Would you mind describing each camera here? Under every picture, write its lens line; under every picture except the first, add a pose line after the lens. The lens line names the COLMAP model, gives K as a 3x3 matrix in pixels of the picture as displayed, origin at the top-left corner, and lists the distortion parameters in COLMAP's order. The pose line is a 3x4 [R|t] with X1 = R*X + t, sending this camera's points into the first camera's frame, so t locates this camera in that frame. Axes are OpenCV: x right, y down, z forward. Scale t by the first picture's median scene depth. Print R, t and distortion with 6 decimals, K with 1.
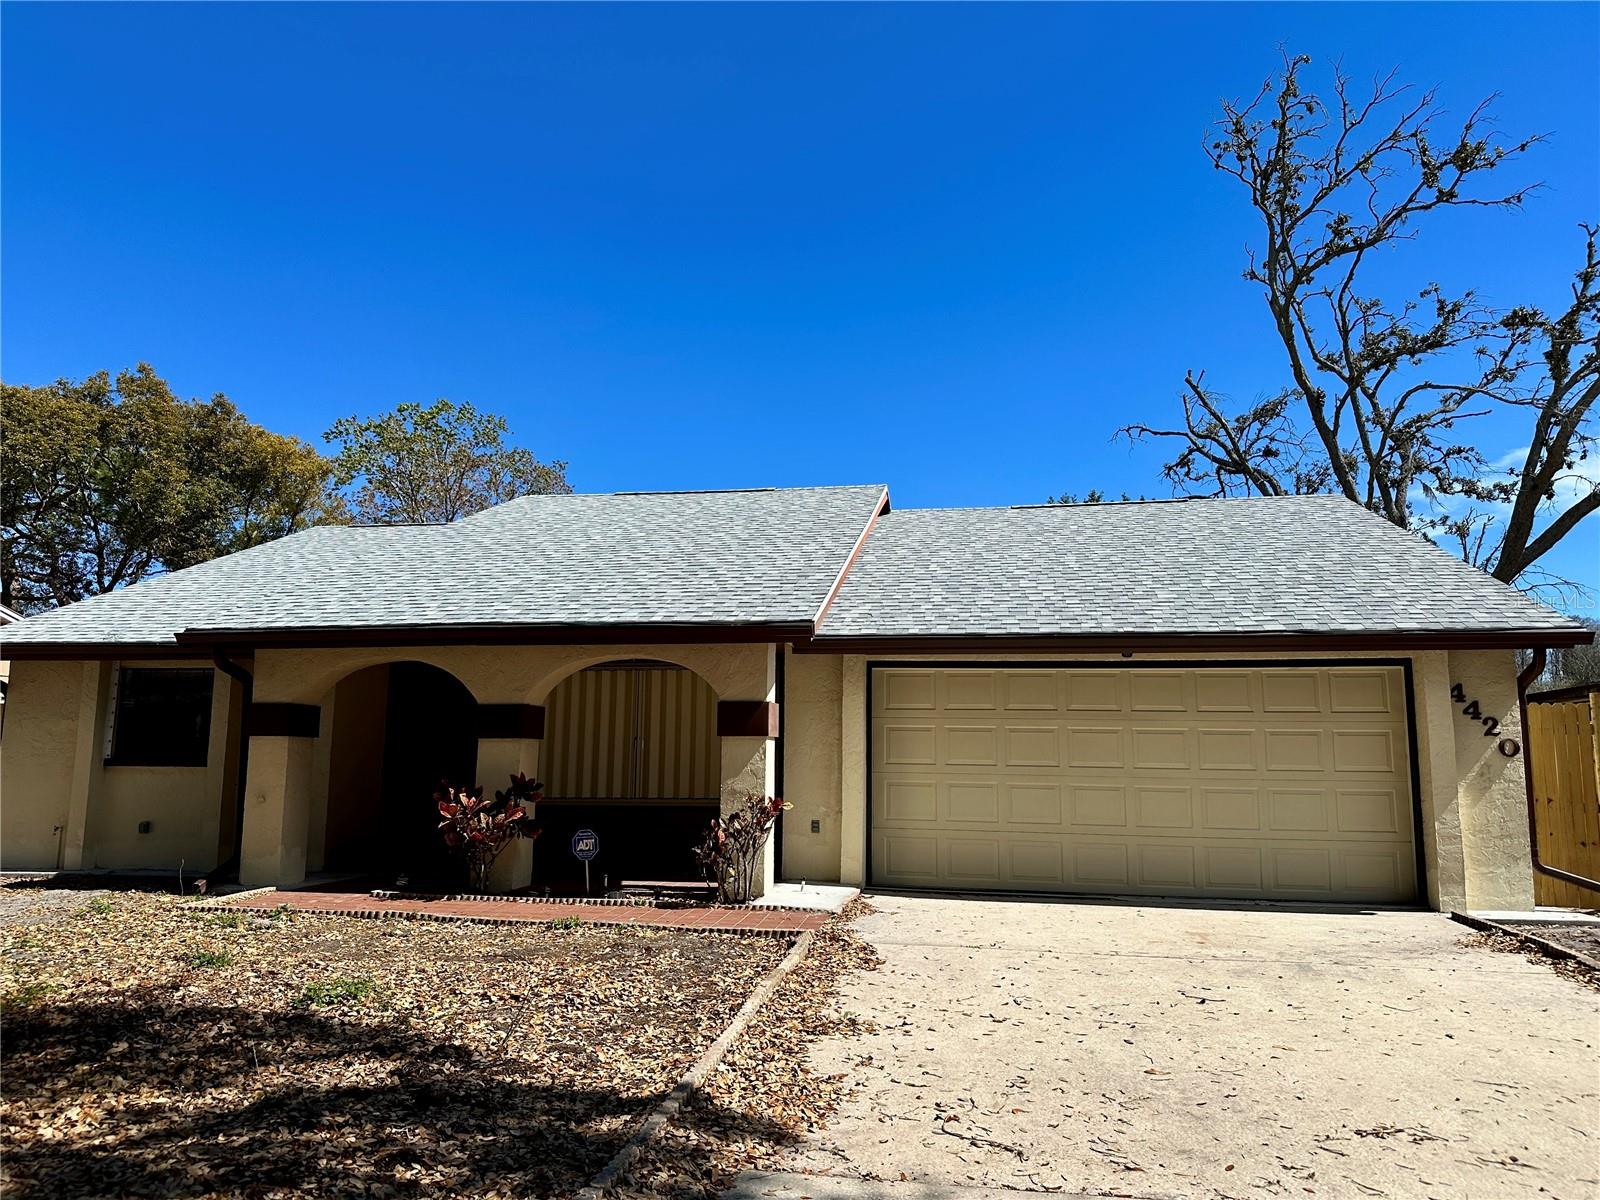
lens RADIAL K [[1117.6, 0, 820.0], [0, 1117.6, 597.1], [0, 0, 1]] dist [0.073920, -0.094767]
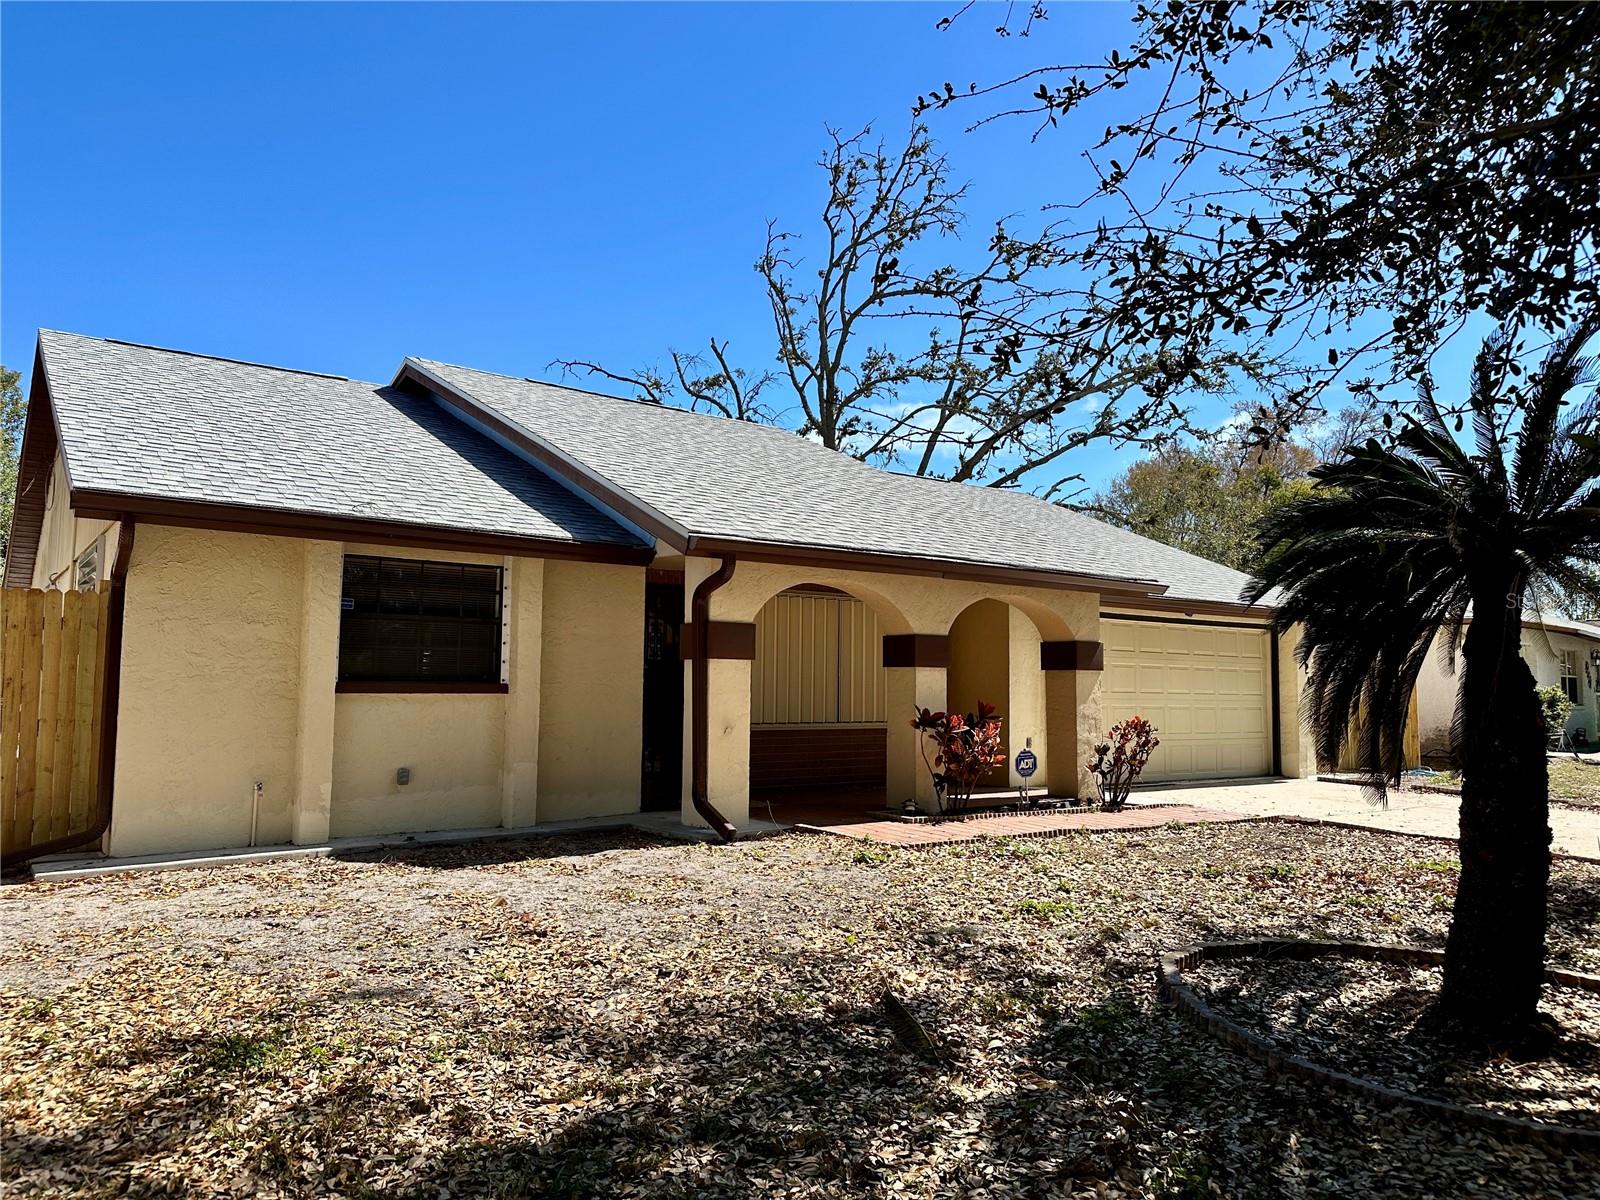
lens RADIAL K [[1117.6, 0, 791.1], [0, 1117.6, 602.9], [0, 0, 1]] dist [0.073920, -0.094767]
pose [[0.691778, 0.053462, 0.720129, -1.079740], [-0.110004, 0.993418, 0.031922, 0.045422], [-0.713682, -0.101300, 0.693106, 0.367813]]
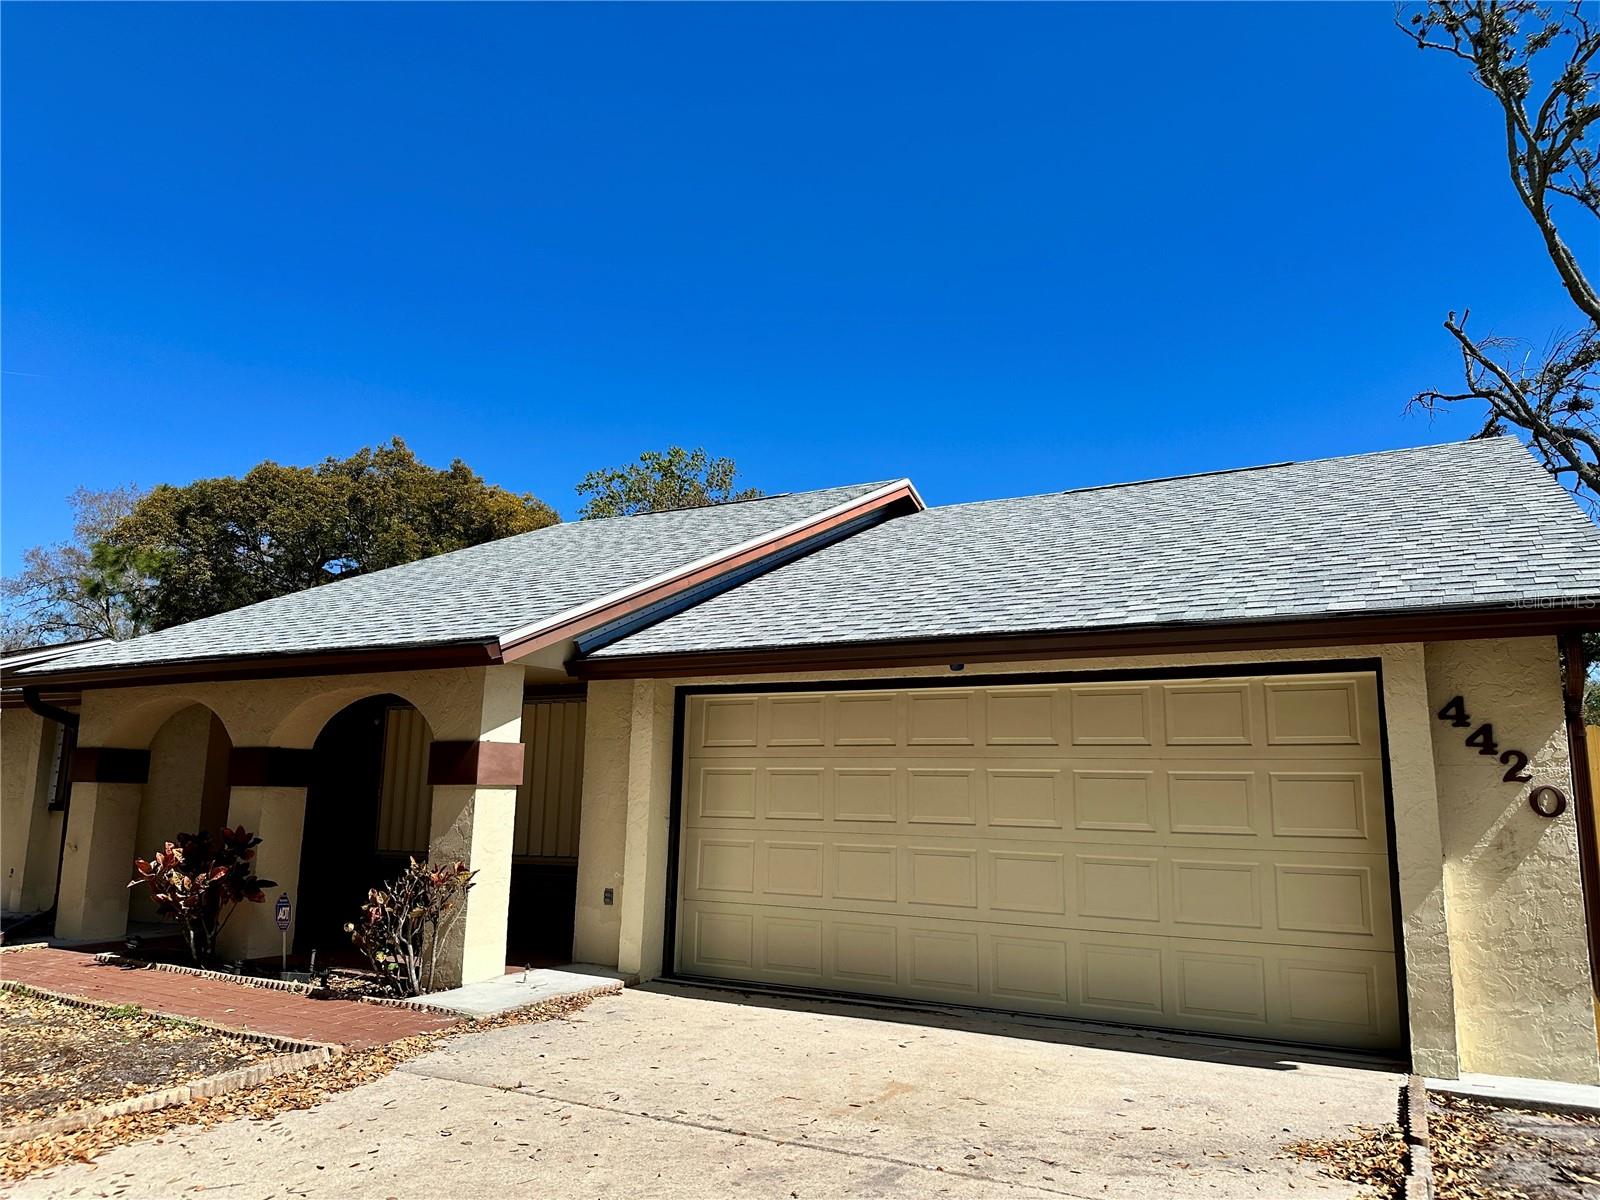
lens RADIAL K [[1117.6, 0, 825.3], [0, 1117.6, 597.5], [0, 0, 1]] dist [0.073920, -0.094767]
pose [[0.944218, -0.053446, -0.324955, 0.421568], [0.042504, 0.998268, -0.040683, 0.031802], [0.326567, 0.024601, 0.944854, 0.291758]]
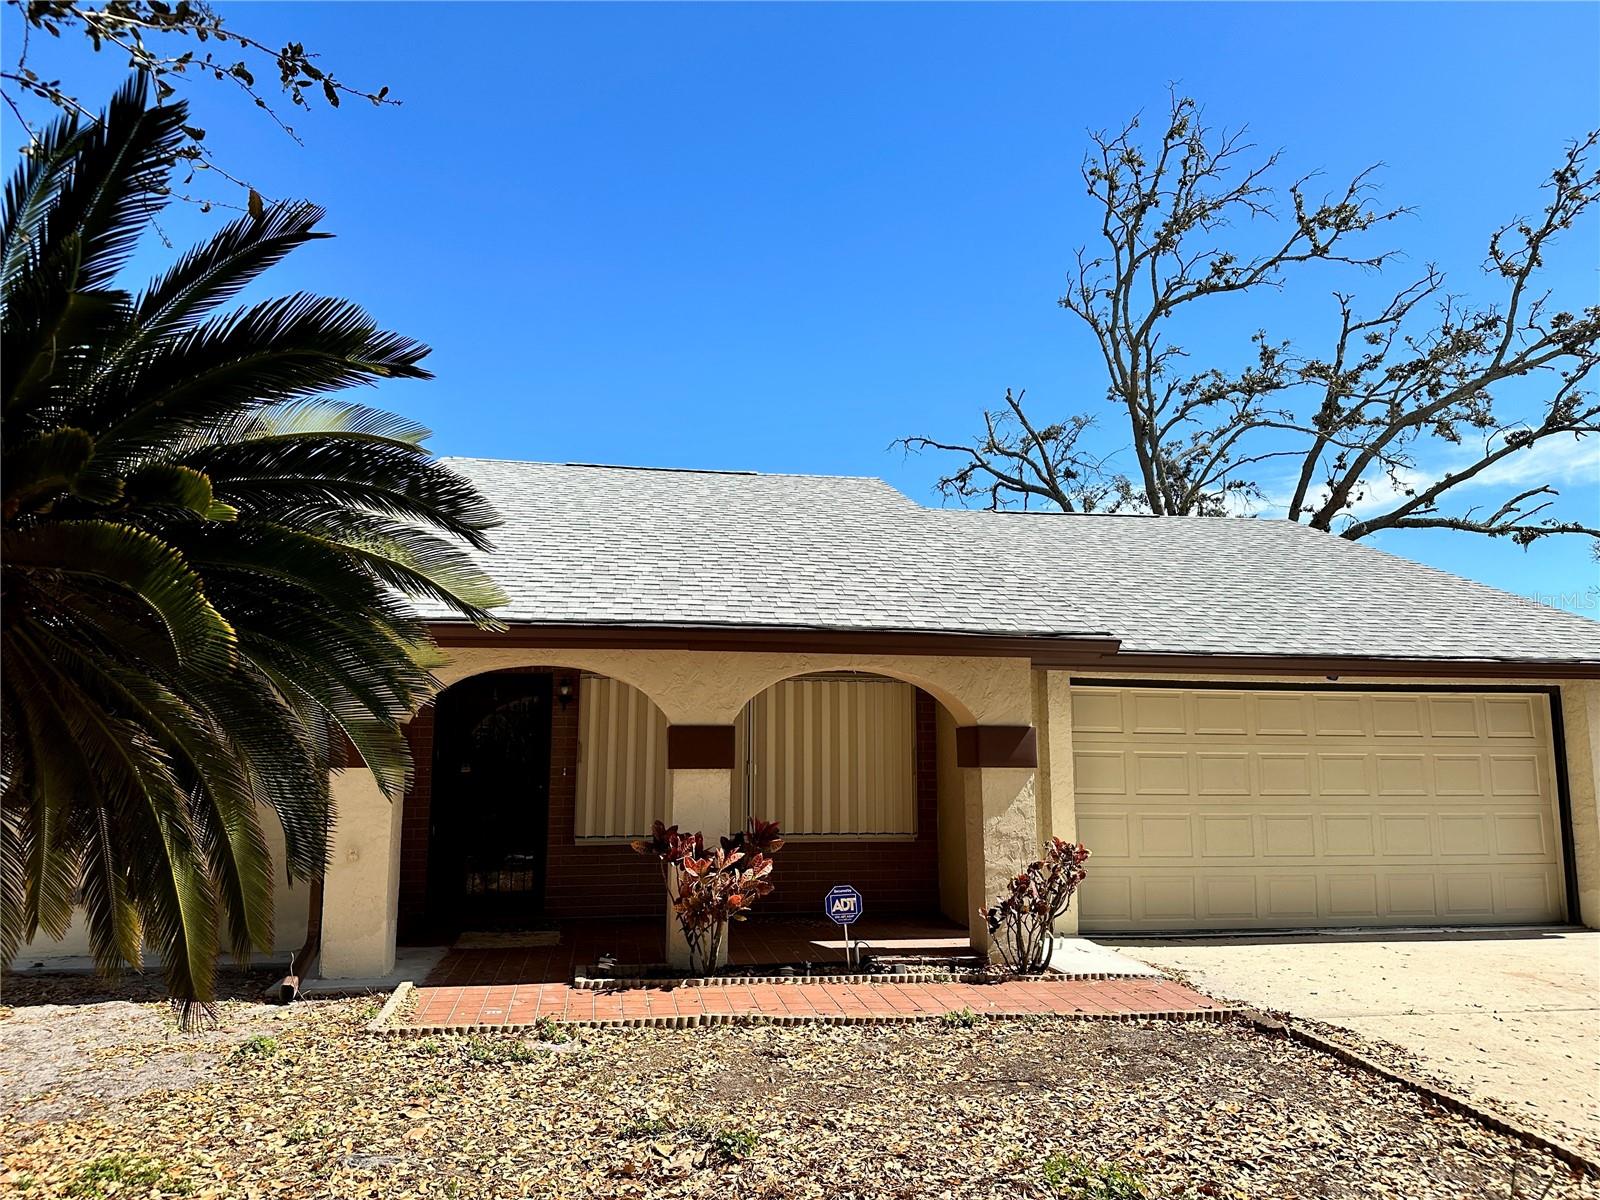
lens RADIAL K [[1117.6, 0, 800.0], [0, 1117.6, 594.8], [0, 0, 1]] dist [0.073920, -0.094767]
pose [[0.946657, 0.041374, 0.319577, -0.456264], [-0.041599, 0.999116, -0.006125, 0.005550], [-0.319548, -0.007496, 0.947541, 0.231236]]
